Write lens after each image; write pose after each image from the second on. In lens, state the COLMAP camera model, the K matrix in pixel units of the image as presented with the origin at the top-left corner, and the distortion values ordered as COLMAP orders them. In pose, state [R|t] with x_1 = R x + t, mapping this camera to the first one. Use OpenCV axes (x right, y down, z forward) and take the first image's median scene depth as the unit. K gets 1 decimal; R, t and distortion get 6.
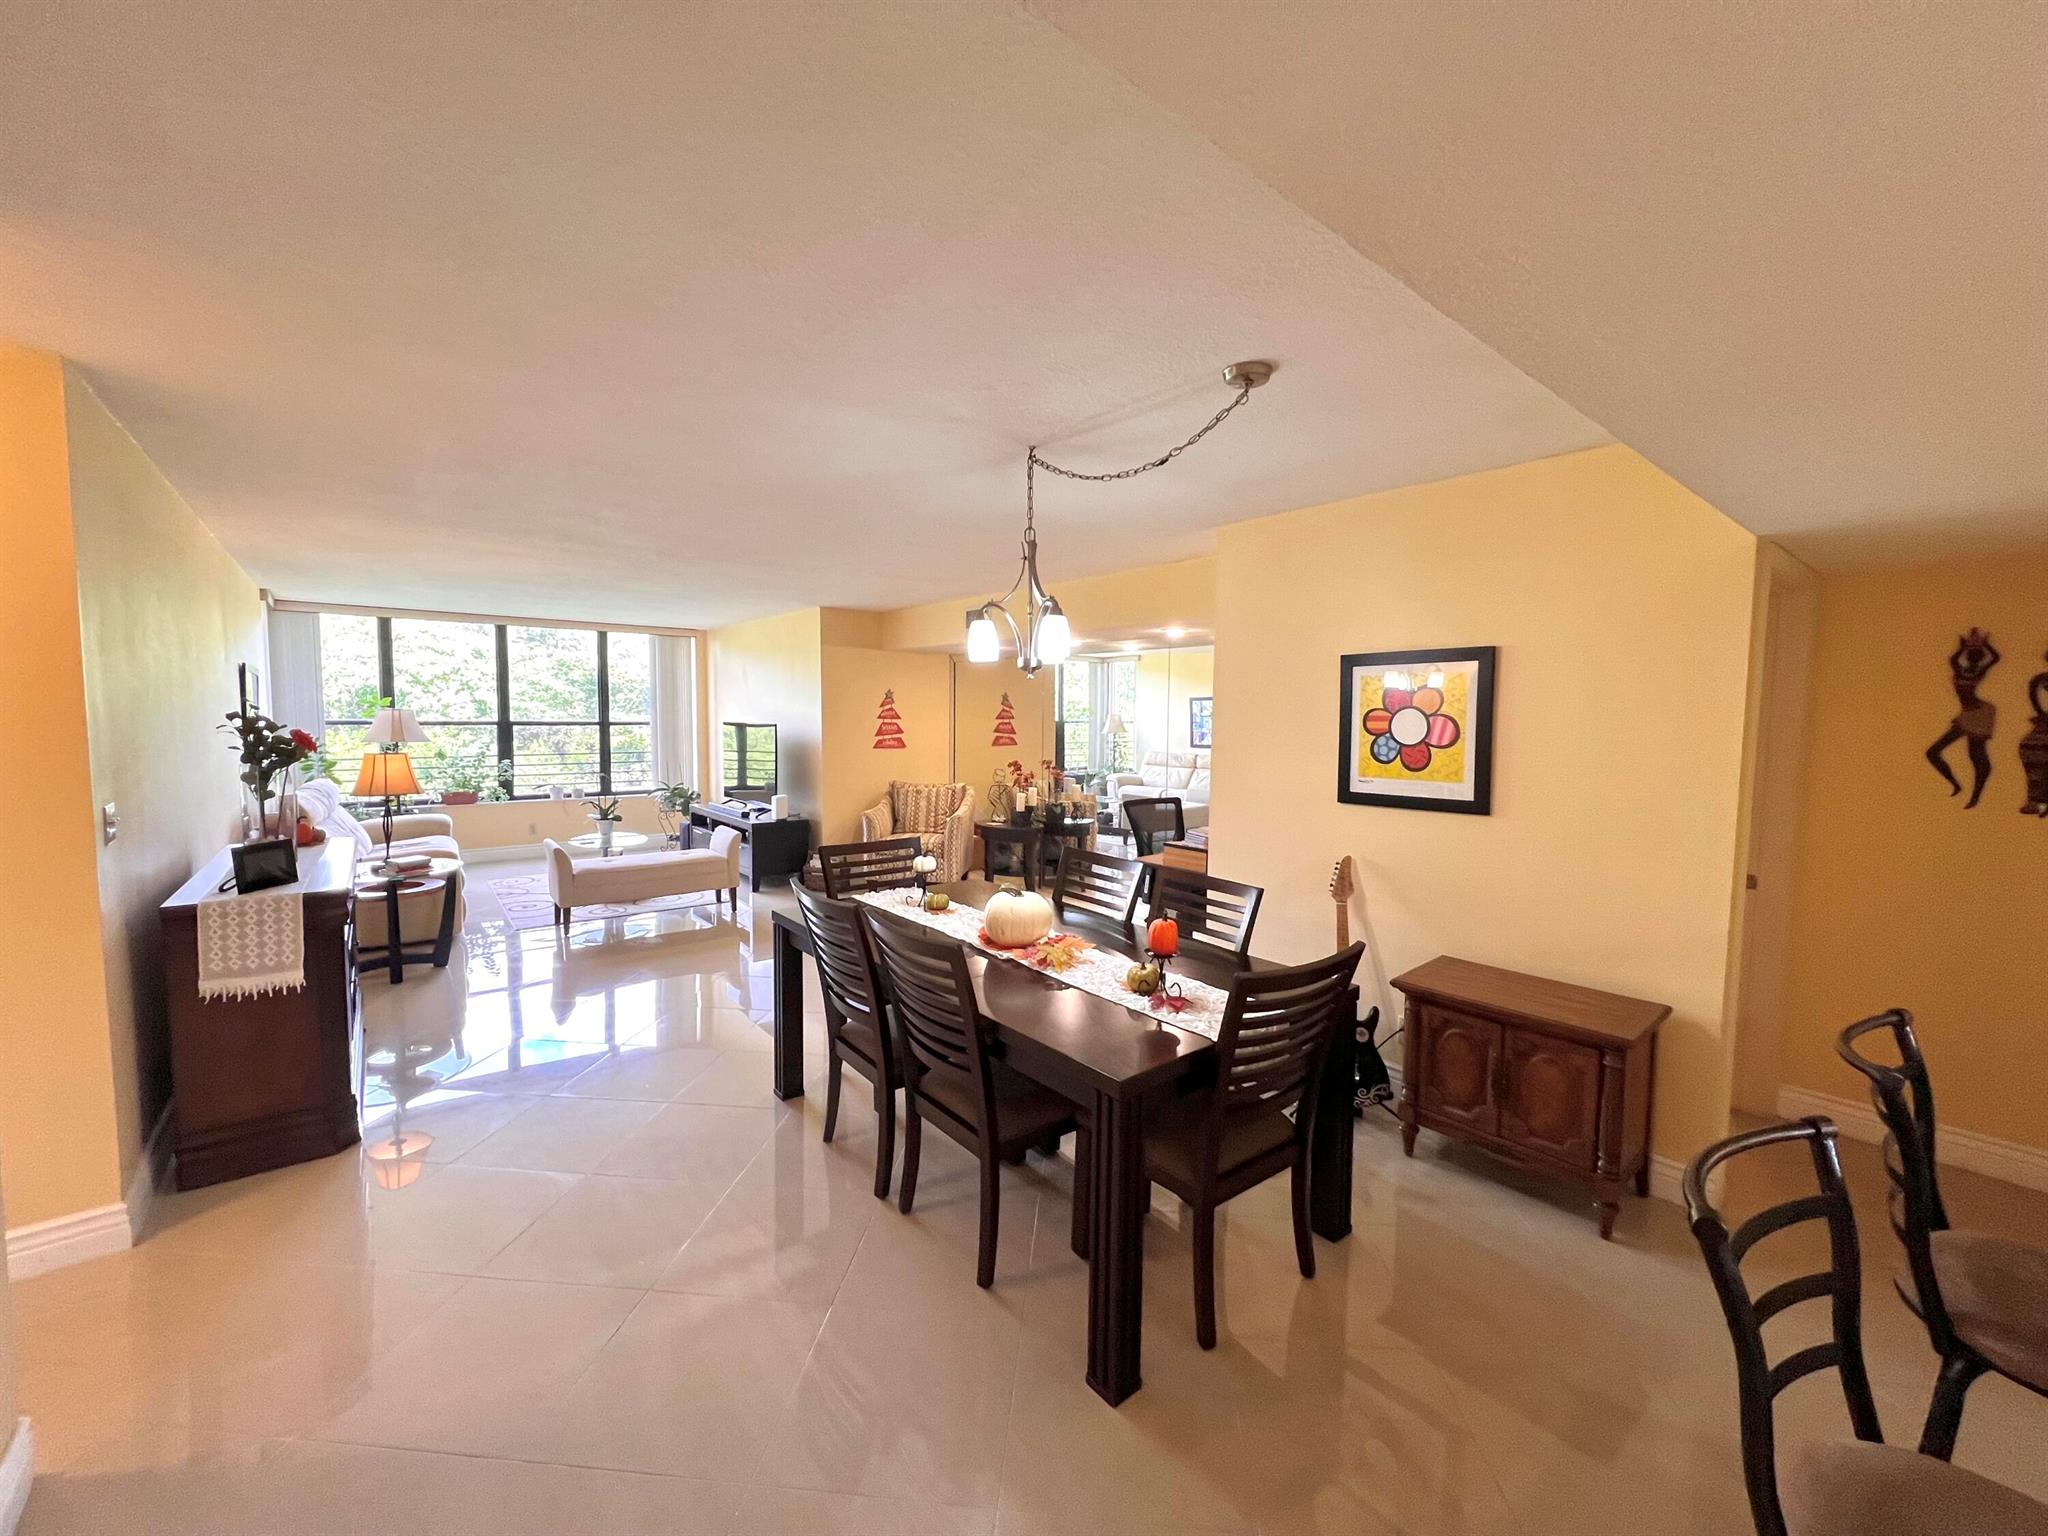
lens RADIAL K [[814.5, 0, 1029.3], [0, 814.5, 771.4], [0, 0, 1]] dist [-0.000719, 0.000666]
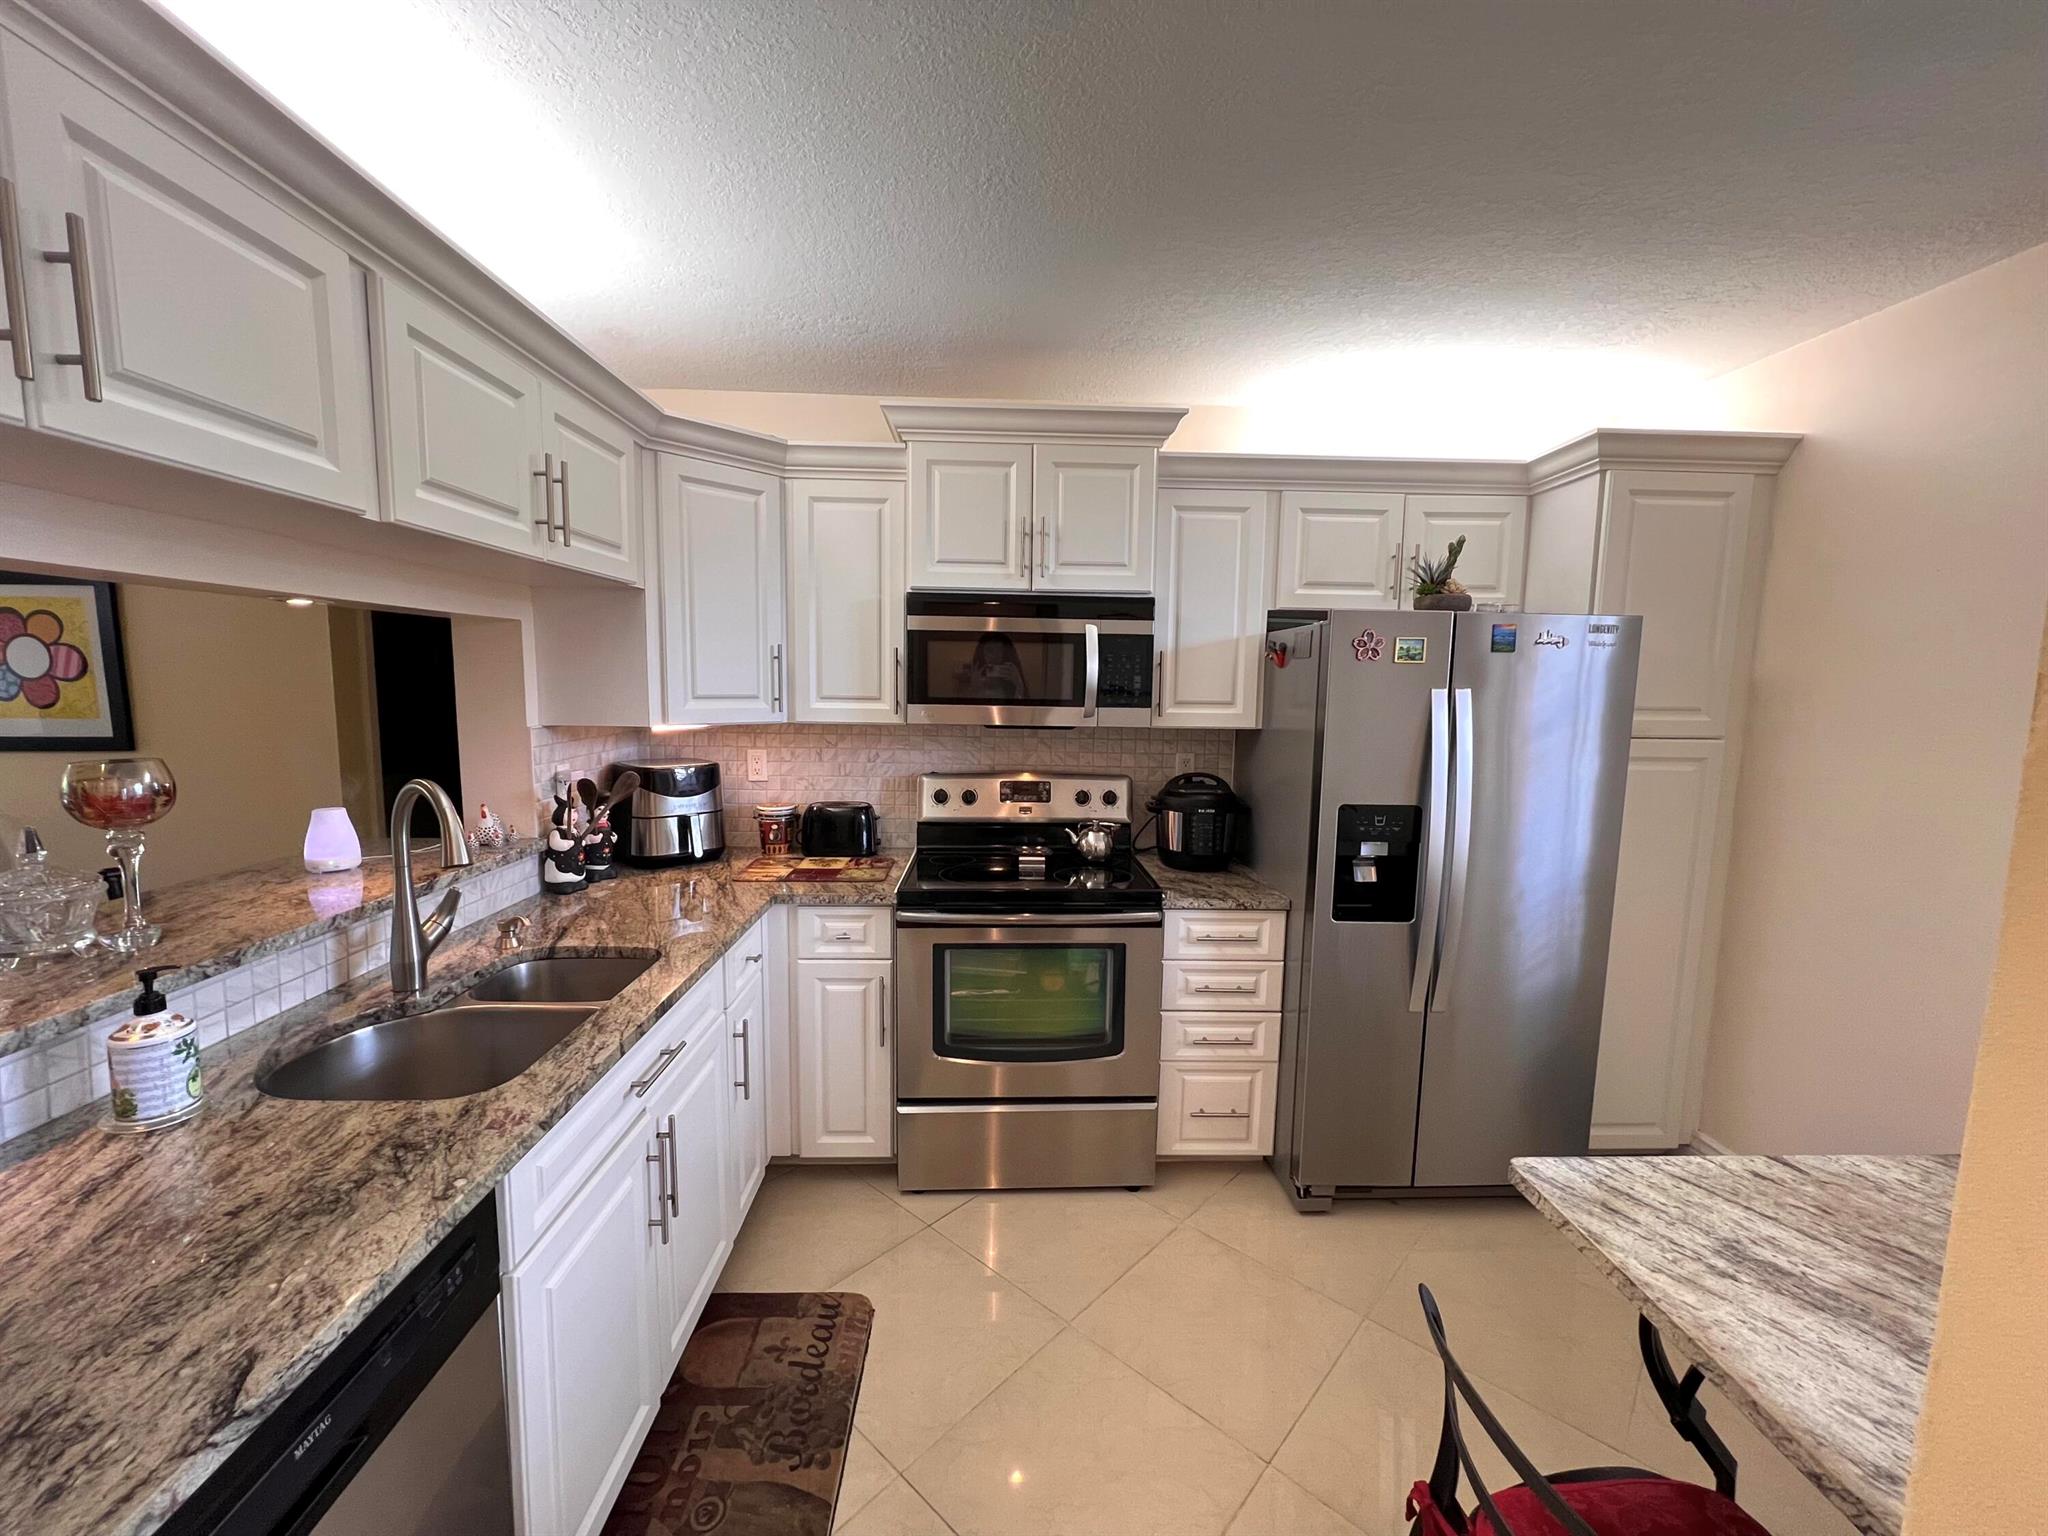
lens RADIAL K [[814.5, 0, 1028.9], [0, 814.5, 767.4], [0, 0, 1]] dist [-0.000719, 0.000666]
pose [[0.609484, -0.087010, 0.788009, 0.214960], [0.047411, 0.996181, 0.073325, 0.025304], [-0.791379, -0.007330, 0.611281, -0.198597]]
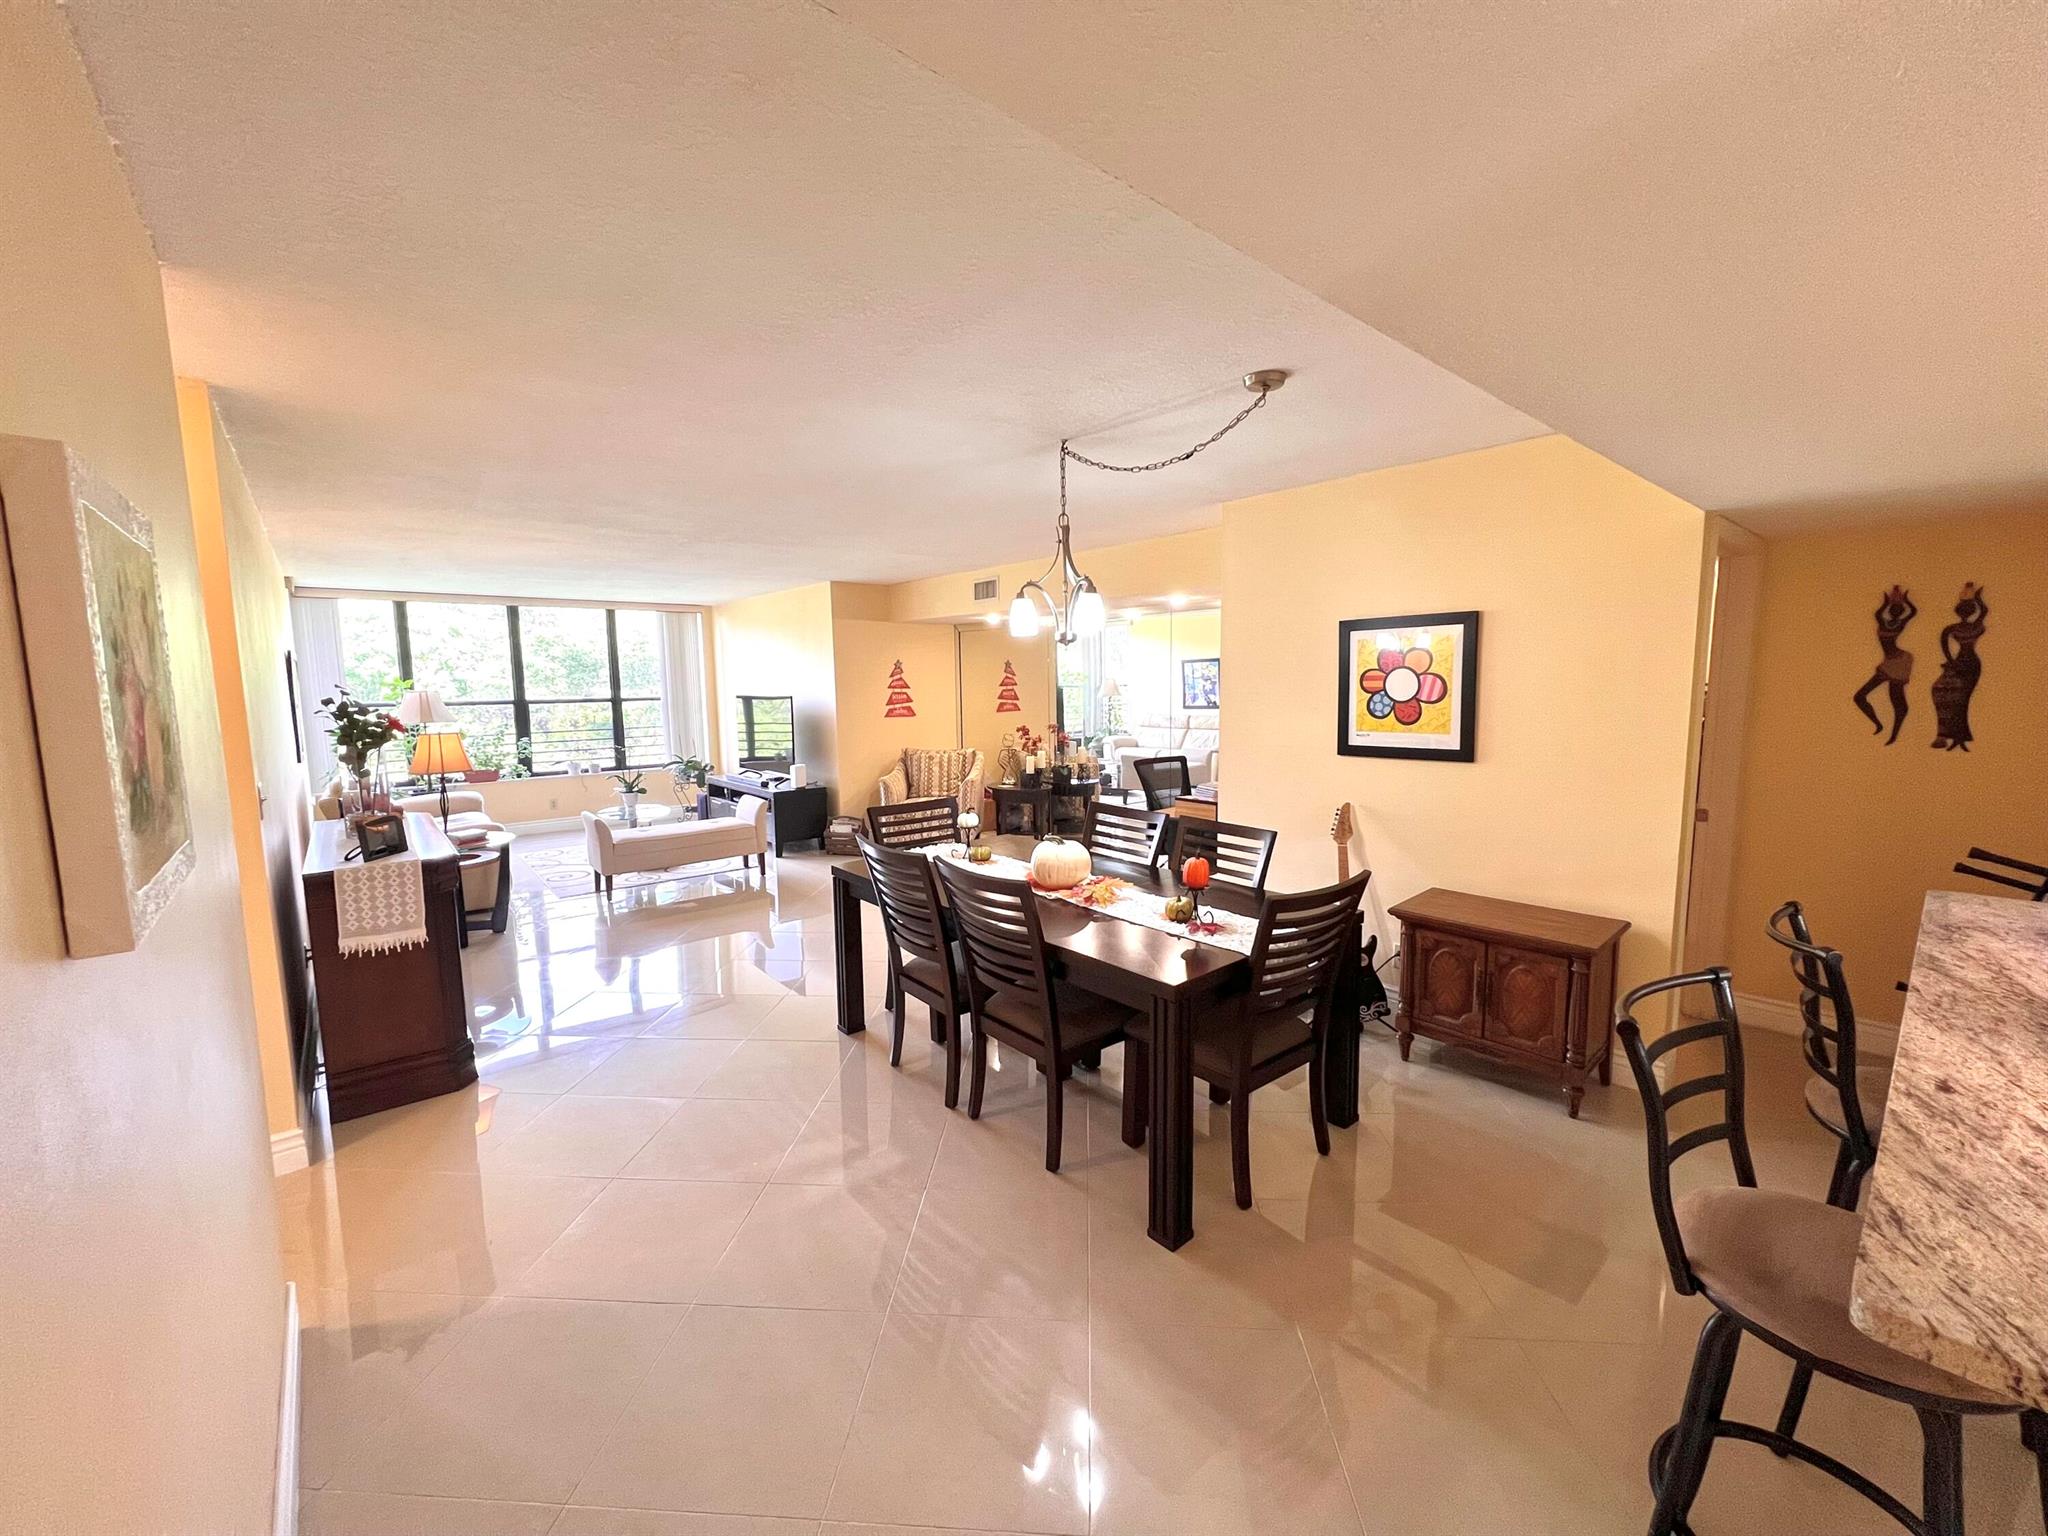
lens RADIAL K [[814.5, 0, 1029.9], [0, 814.5, 770.3], [0, 0, 1]] dist [-0.000719, 0.000666]
pose [[0.999465, -0.026717, 0.018866, -0.033507], [0.025920, 0.998811, 0.041280, 0.001321], [-0.019946, -0.040769, 0.998969, -0.054181]]
